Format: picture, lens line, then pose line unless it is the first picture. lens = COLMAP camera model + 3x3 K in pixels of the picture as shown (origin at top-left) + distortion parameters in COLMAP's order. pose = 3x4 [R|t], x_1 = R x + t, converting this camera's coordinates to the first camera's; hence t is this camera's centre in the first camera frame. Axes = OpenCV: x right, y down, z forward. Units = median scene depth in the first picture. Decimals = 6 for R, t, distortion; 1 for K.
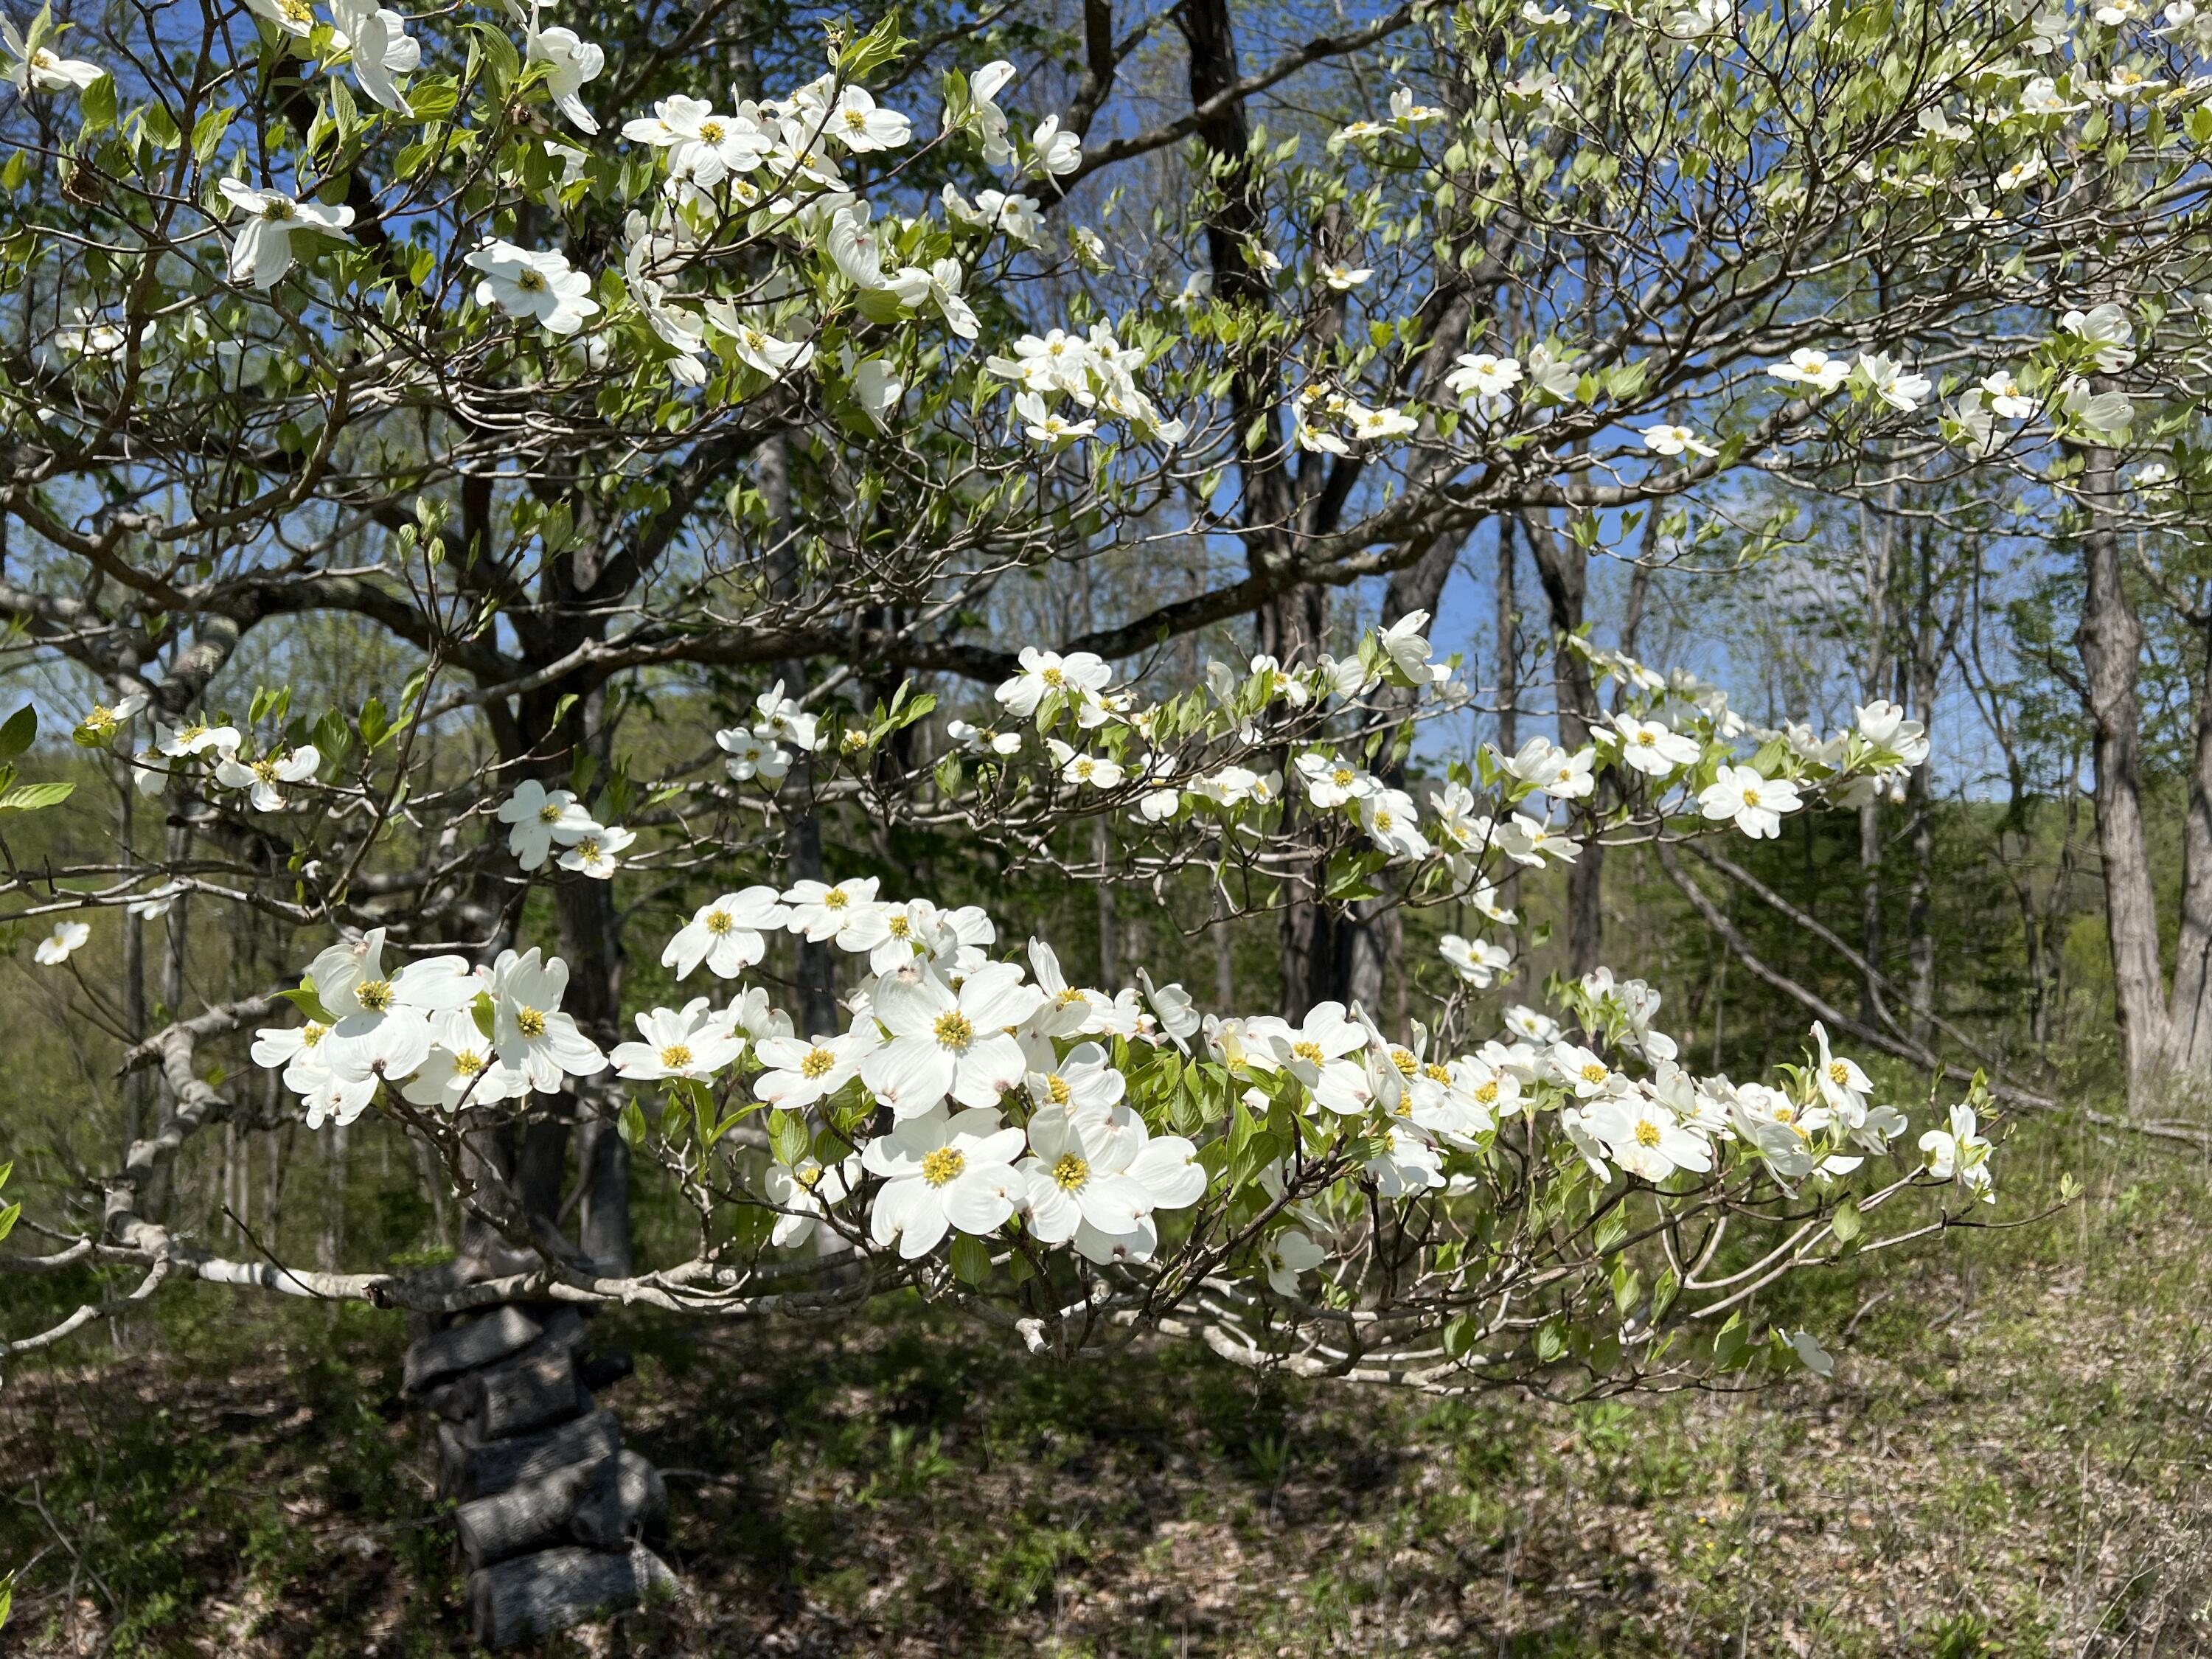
lens RADIAL K [[1654.6, 0, 1109.6], [0, 1654.6, 819.4], [0, 0, 1]] dist [0.052239, 0.000278]
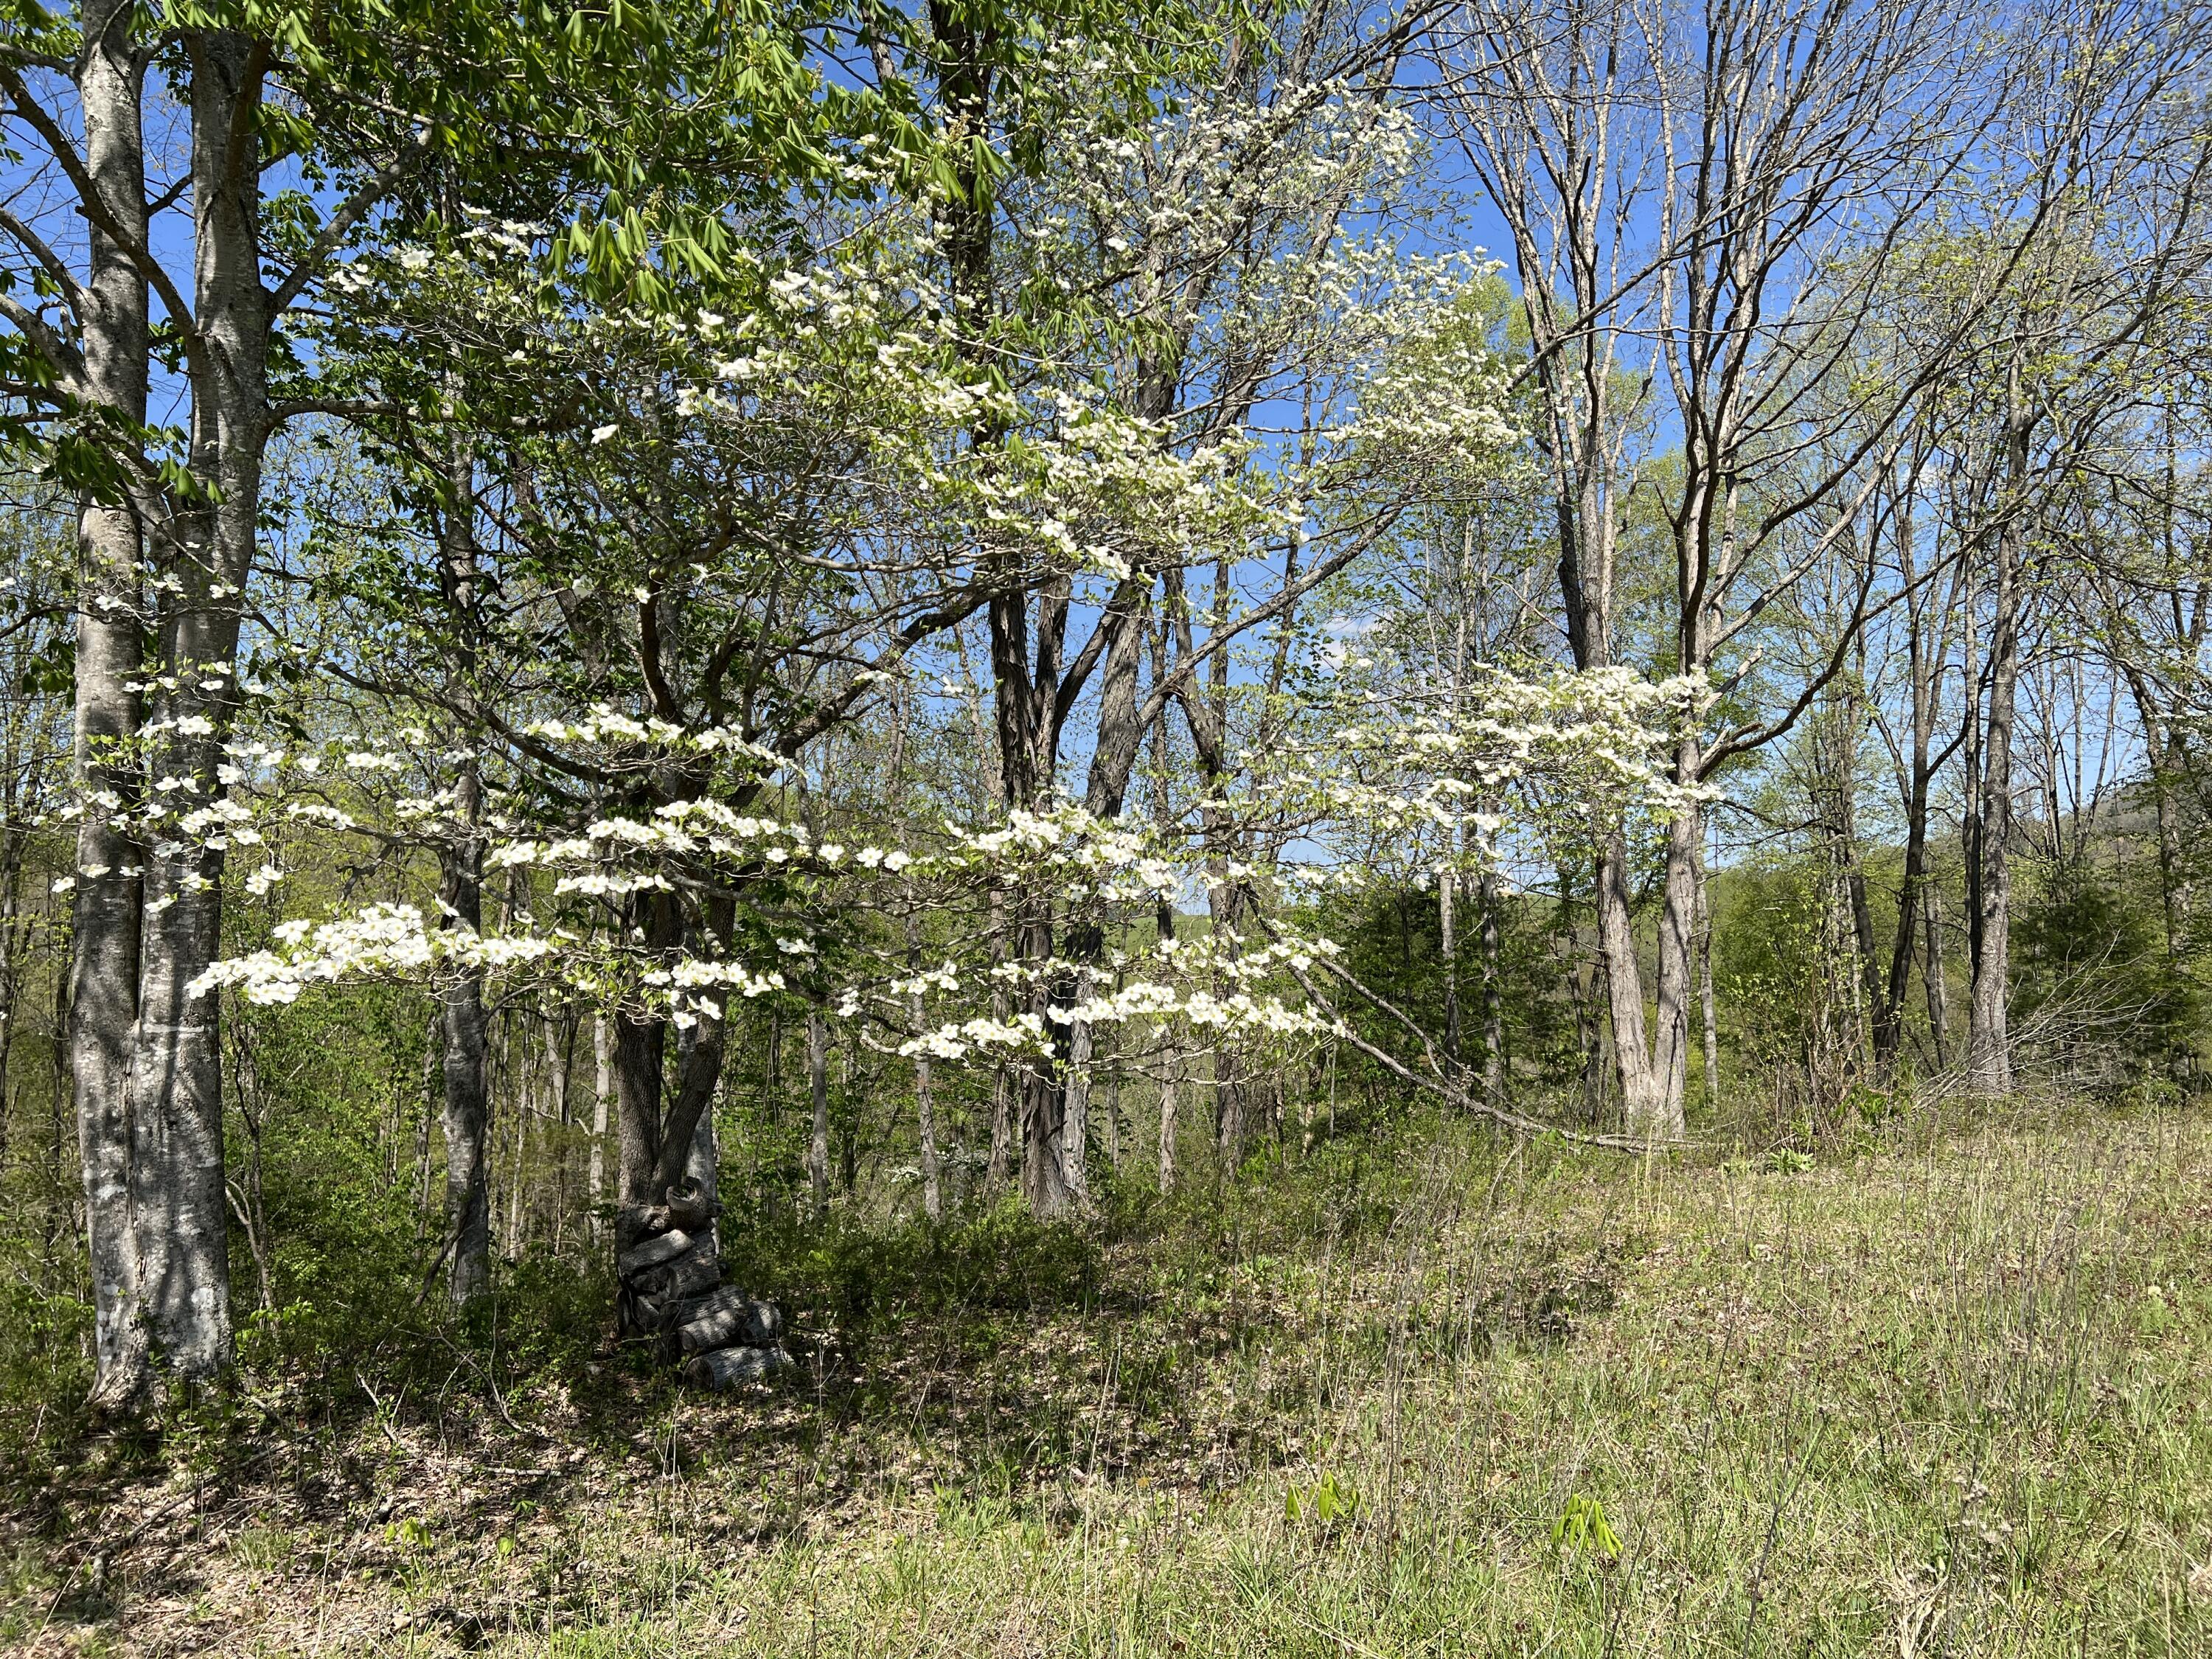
lens RADIAL K [[1654.6, 0, 1106.7], [0, 1654.6, 836.4], [0, 0, 1]] dist [0.052239, 0.000278]
pose [[0.977922, -0.001867, 0.208964, -0.093915], [0.012779, 0.998623, -0.050885, -0.011326], [-0.208581, 0.052432, 0.976599, -0.288566]]
